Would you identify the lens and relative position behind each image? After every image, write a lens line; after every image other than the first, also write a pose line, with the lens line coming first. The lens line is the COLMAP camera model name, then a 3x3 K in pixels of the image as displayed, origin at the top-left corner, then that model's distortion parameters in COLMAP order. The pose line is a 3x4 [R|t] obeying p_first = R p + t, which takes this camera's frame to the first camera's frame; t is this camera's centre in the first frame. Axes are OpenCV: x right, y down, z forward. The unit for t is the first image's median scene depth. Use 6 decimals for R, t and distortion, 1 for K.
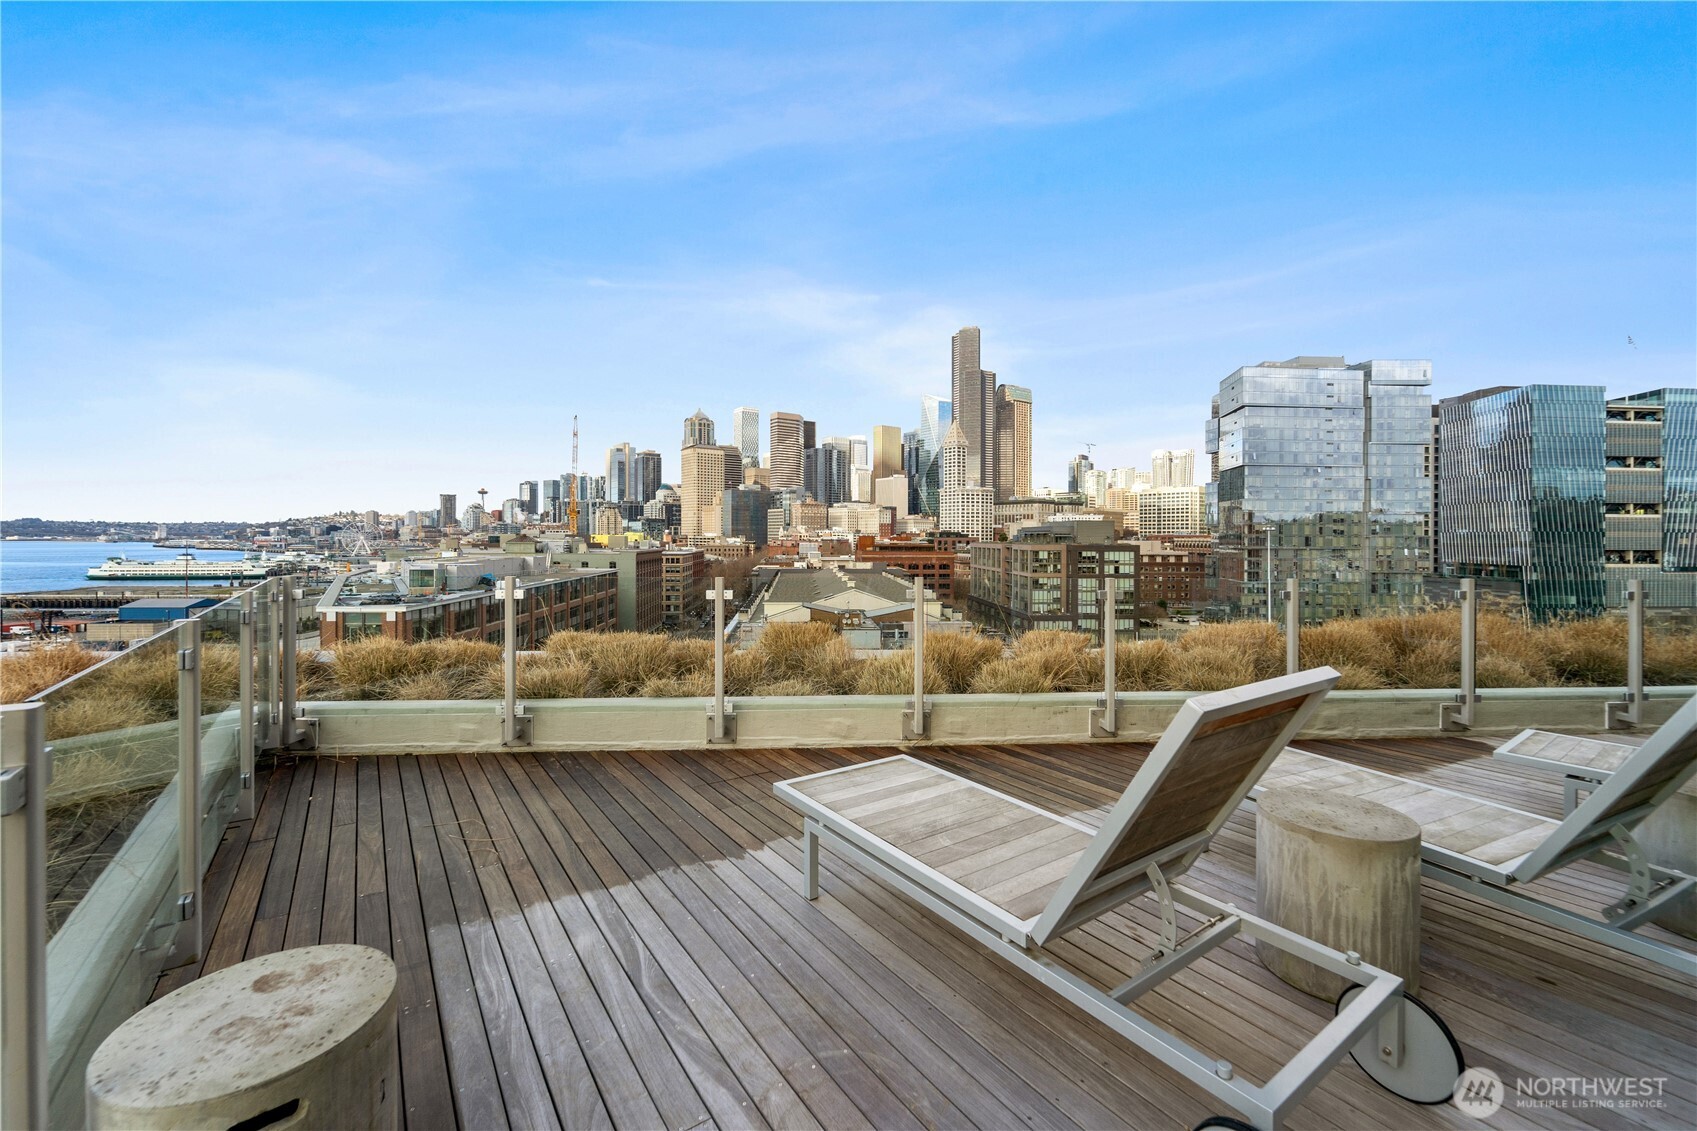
lens RADIAL K [[701.0, 0, 874.0], [0, 701.0, 544.5], [0, 0, 1]] dist [0.000764, -0.000439]
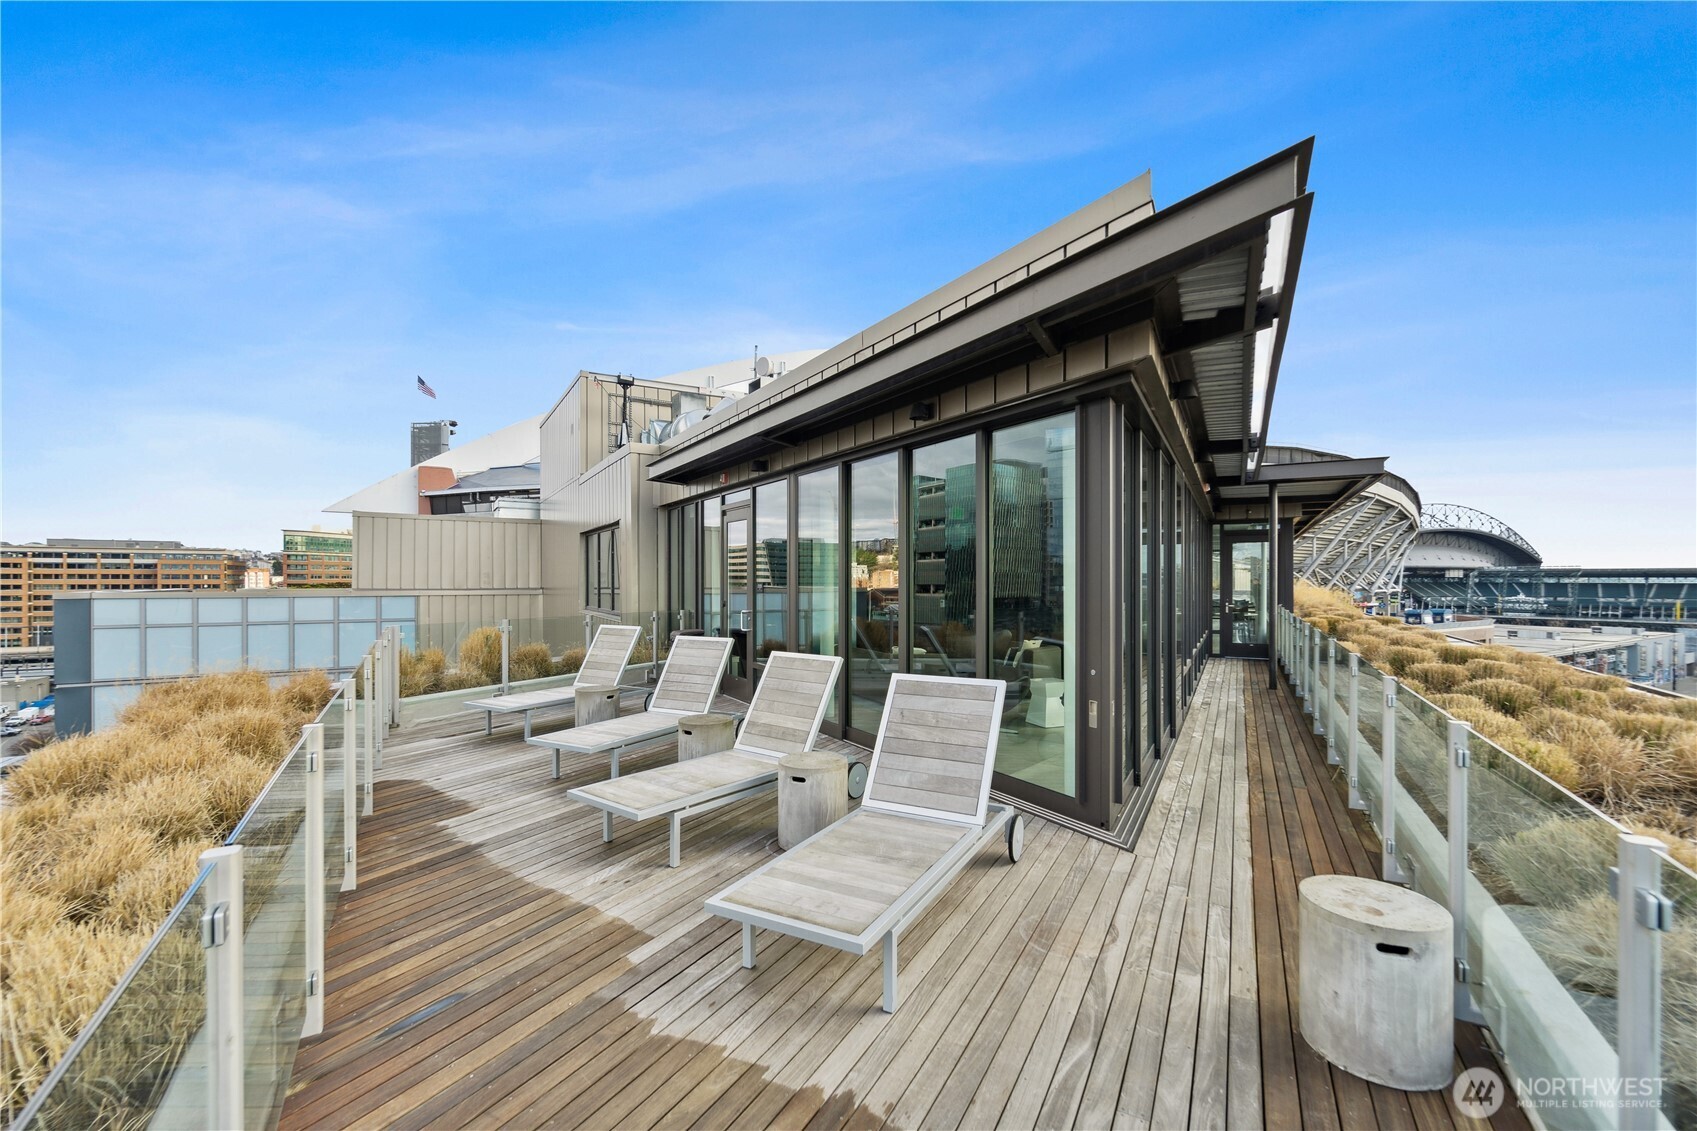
lens RADIAL K [[714.2, 0, 852.8], [0, 714.2, 582.3], [0, 0, 1]] dist [0.001589, 0.000107]
pose [[-0.429364, -0.008539, 0.903091, -0.901658], [0.004888, 0.999919, 0.011779, -0.096326], [-0.903118, 0.009471, -0.429287, 1.381455]]
